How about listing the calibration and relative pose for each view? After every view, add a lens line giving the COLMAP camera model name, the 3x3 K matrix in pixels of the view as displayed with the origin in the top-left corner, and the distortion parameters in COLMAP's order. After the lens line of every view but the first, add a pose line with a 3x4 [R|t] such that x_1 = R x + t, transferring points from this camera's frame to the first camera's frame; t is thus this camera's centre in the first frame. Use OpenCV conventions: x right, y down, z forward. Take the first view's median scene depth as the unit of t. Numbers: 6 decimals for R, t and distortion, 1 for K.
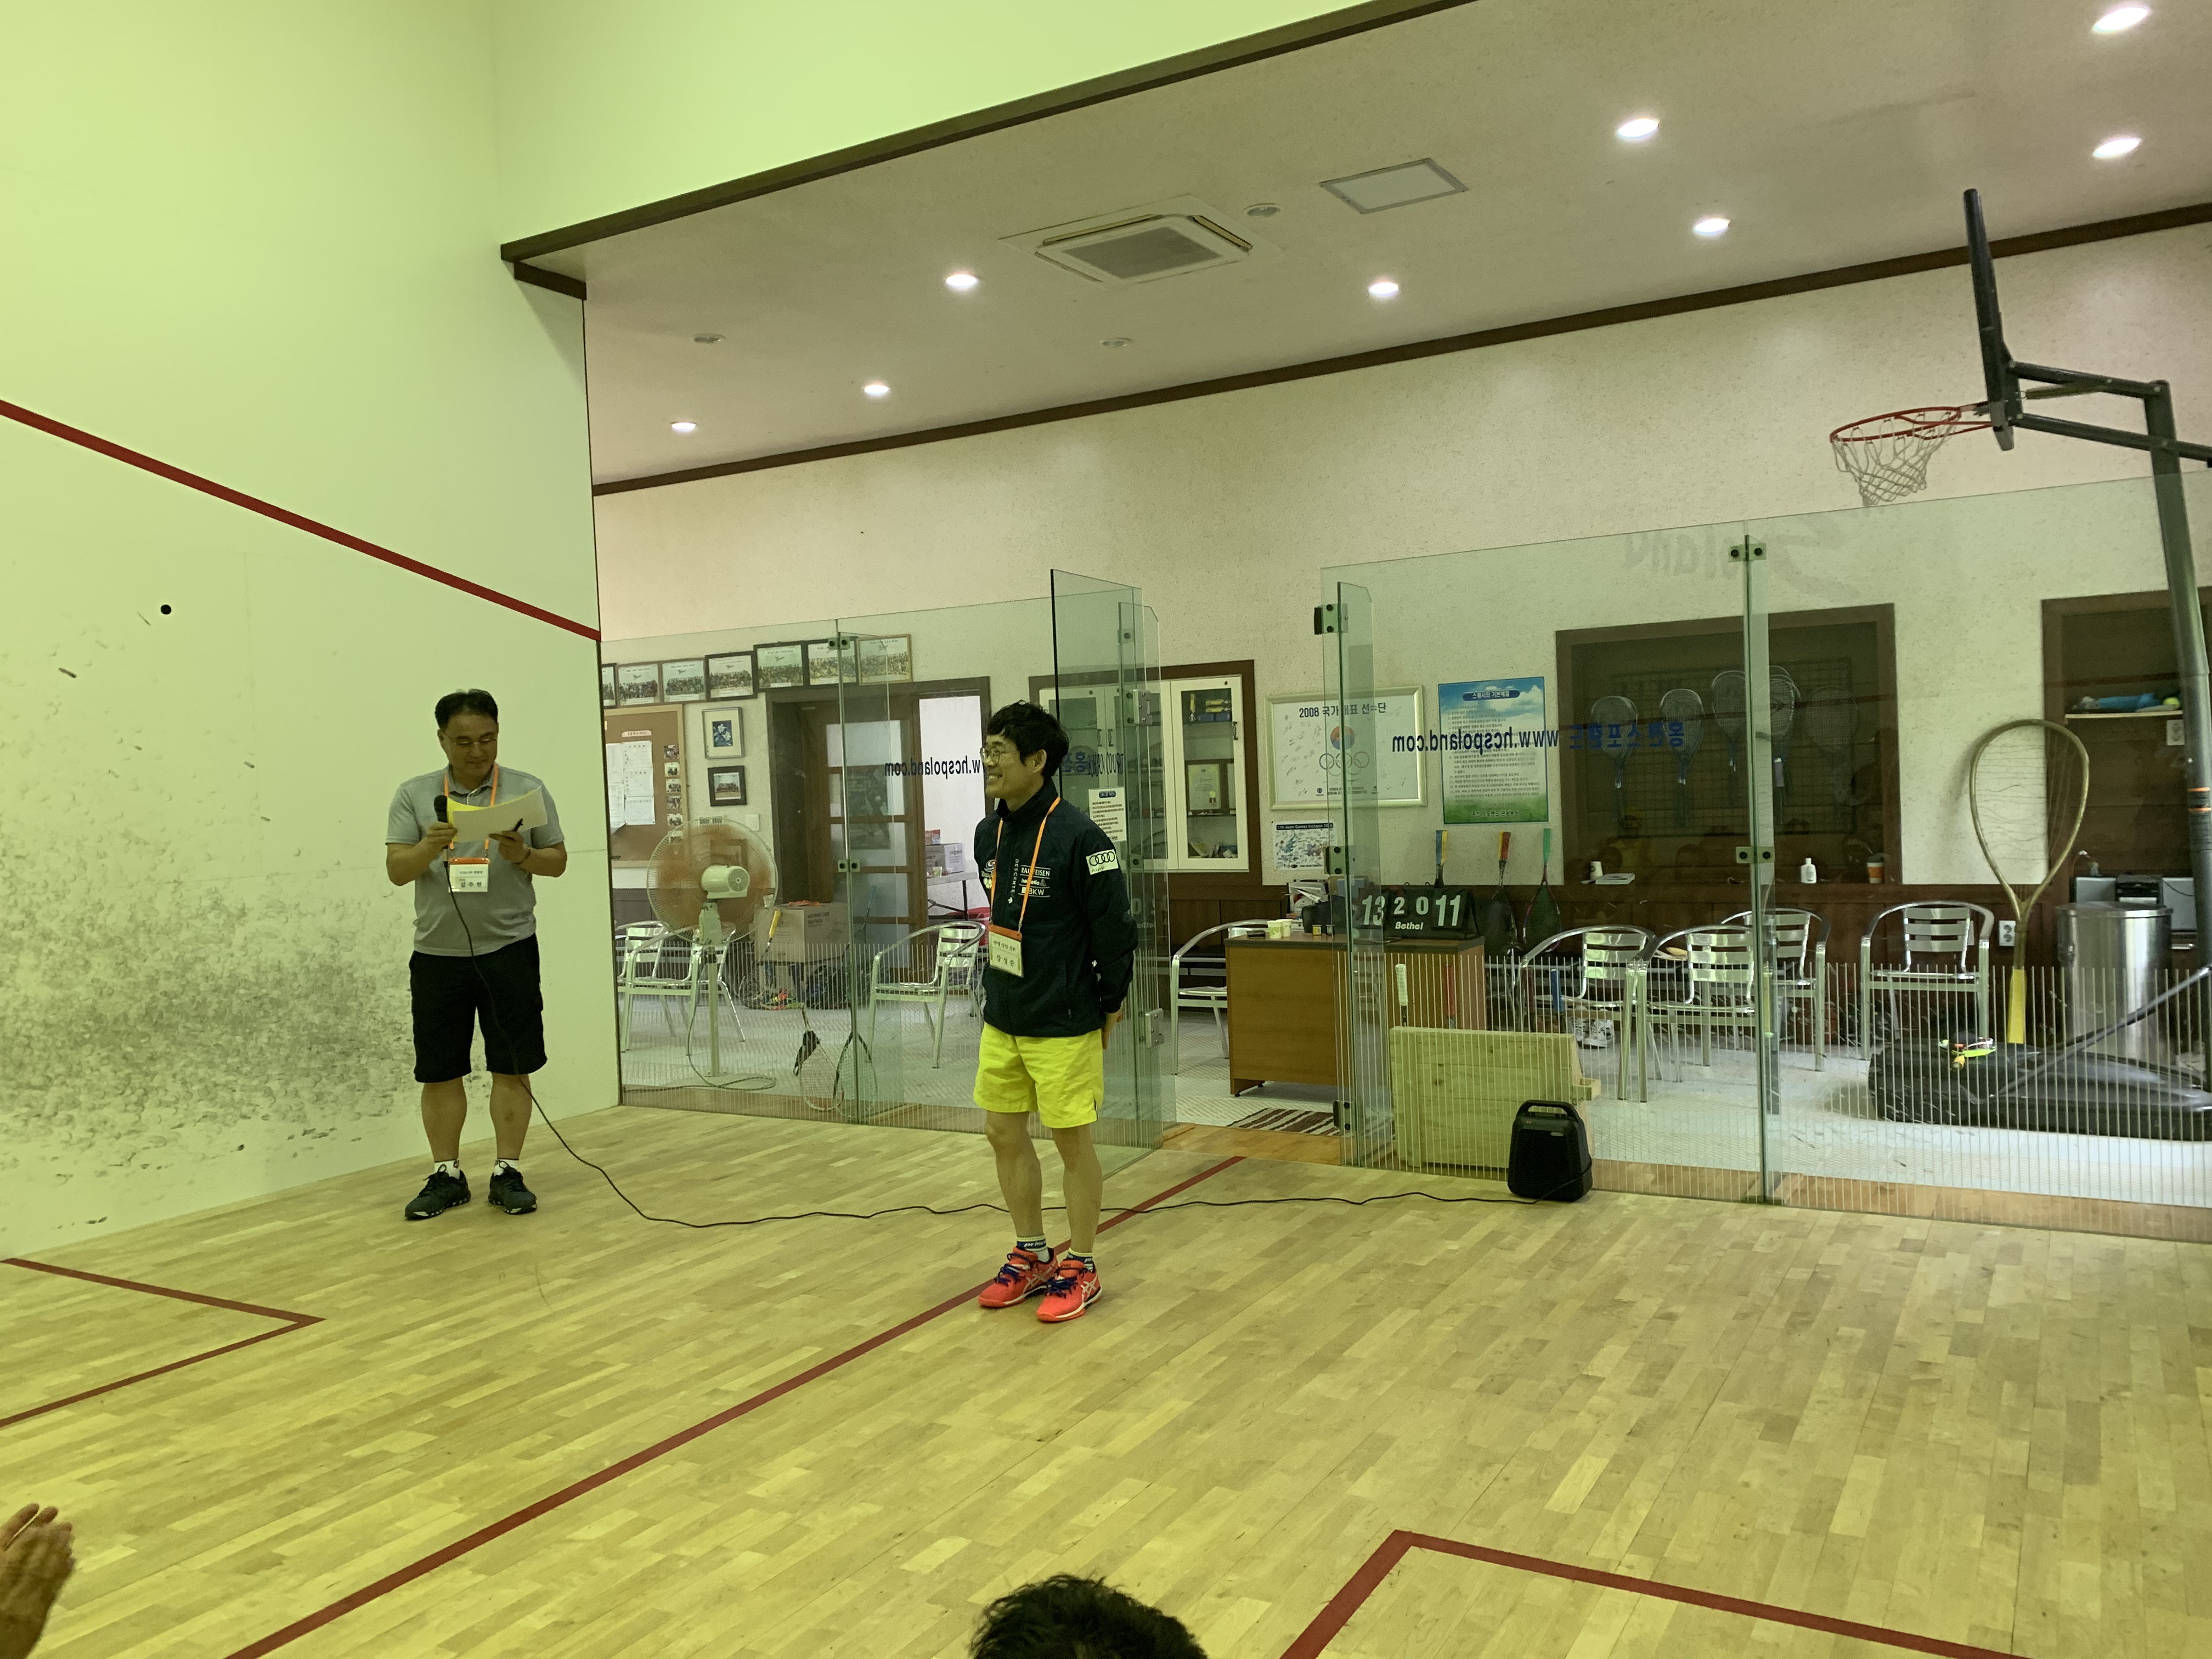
lens RADIAL K [[1686.5, 0, 1120.5], [0, 1686.5, 820.6], [0, 0, 1]] dist [0.022035, -0.014539]
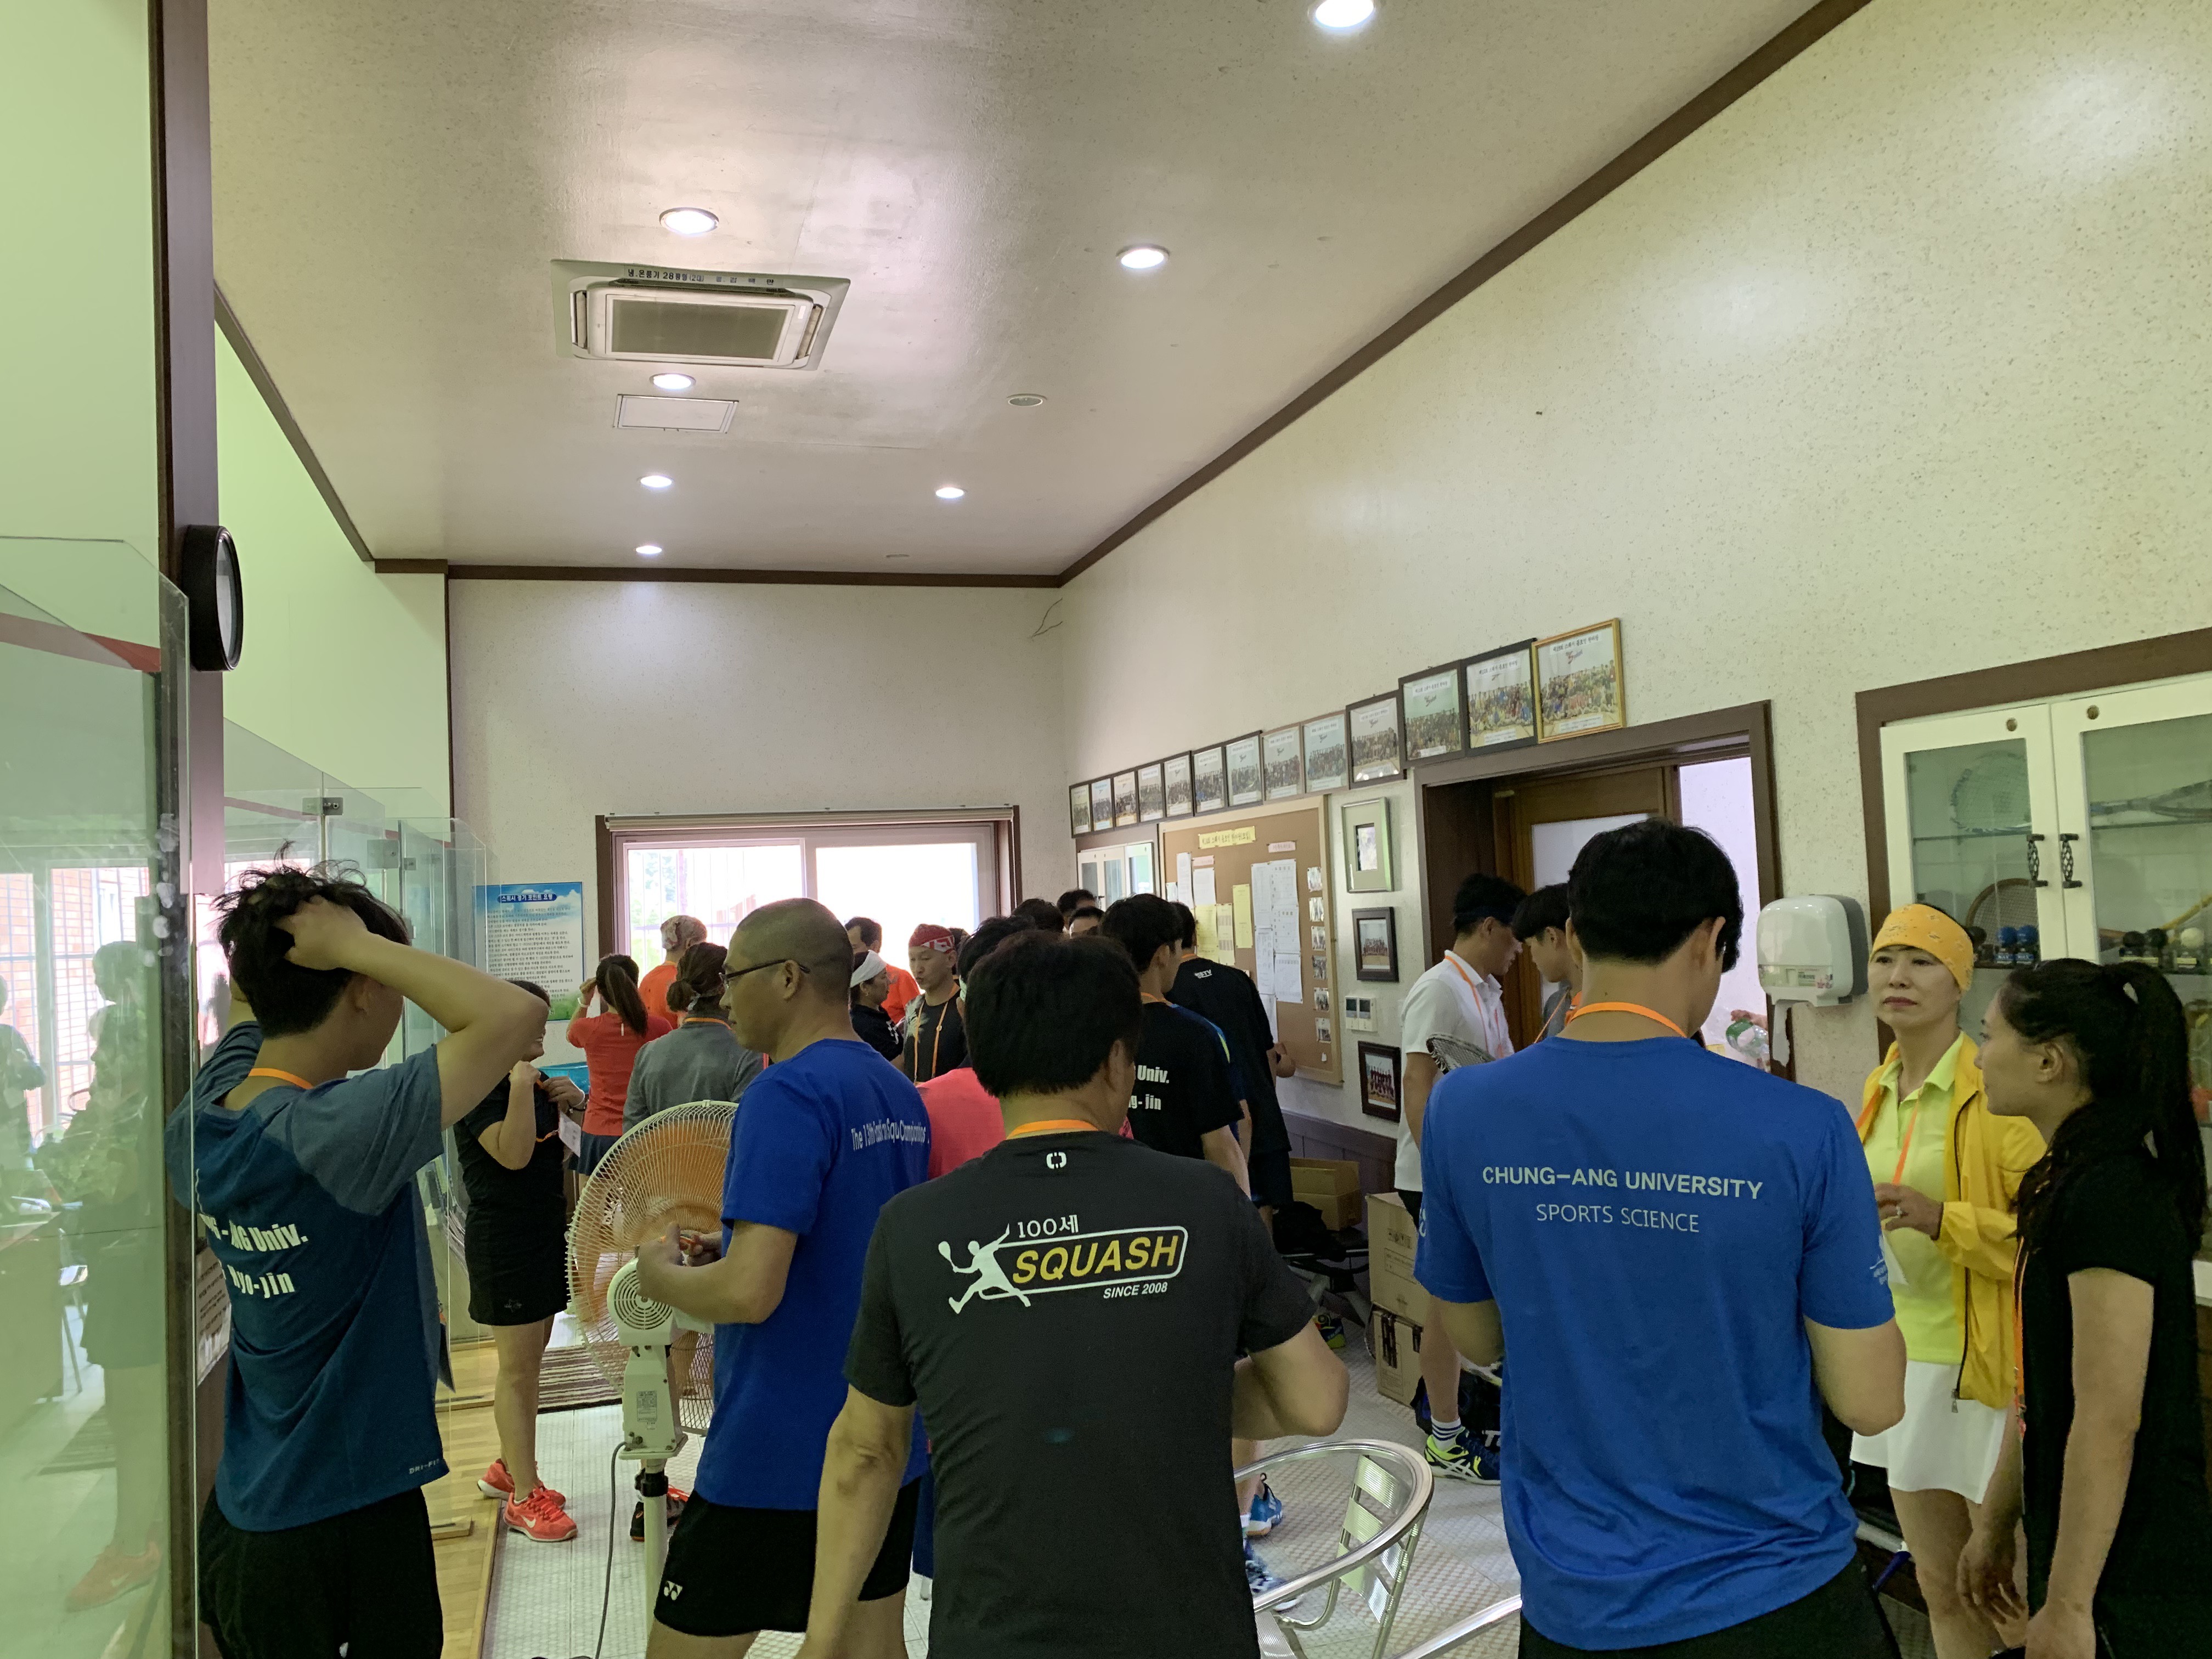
lens RADIAL K [[1686.5, 0, 1114.5], [0, 1686.5, 846.3], [0, 0, 1]] dist [0.022035, -0.014539]
pose [[0.740150, -0.021035, -0.672113, 0.137589], [0.007286, 0.999703, -0.023264, -0.082192], [0.672402, 0.012322, 0.740083, 1.137103]]
